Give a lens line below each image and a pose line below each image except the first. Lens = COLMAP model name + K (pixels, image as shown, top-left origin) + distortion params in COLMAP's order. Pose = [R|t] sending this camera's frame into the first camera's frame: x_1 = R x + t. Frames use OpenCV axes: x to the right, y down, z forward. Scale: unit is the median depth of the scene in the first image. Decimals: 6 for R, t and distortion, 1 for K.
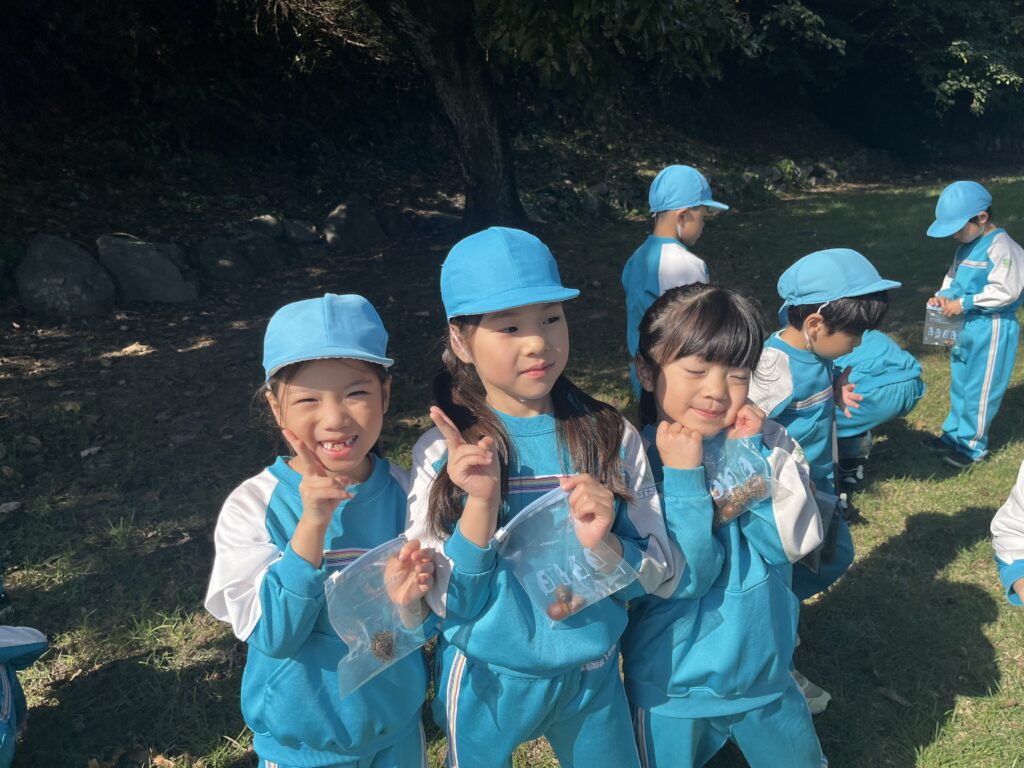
lens RADIAL K [[816.6, 0, 513.9], [0, 816.6, 369.6], [0, 0, 1]] dist [0.048251, -0.074200]
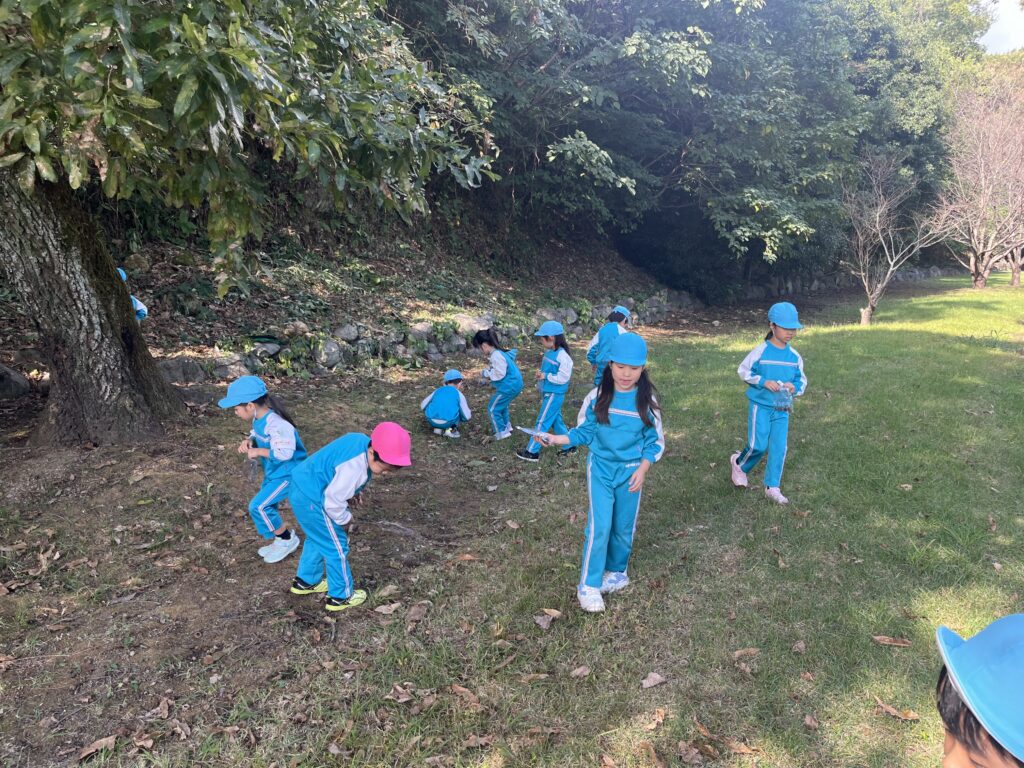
lens RADIAL K [[798.4, 0, 530.3], [0, 798.4, 375.9], [0, 0, 1]] dist [0.076434, -0.105219]
pose [[0.977607, 0.020397, 0.209447, 0.096148], [0.006398, 0.991950, -0.126465, -0.063580], [-0.210341, 0.124973, 0.969607, 0.165913]]
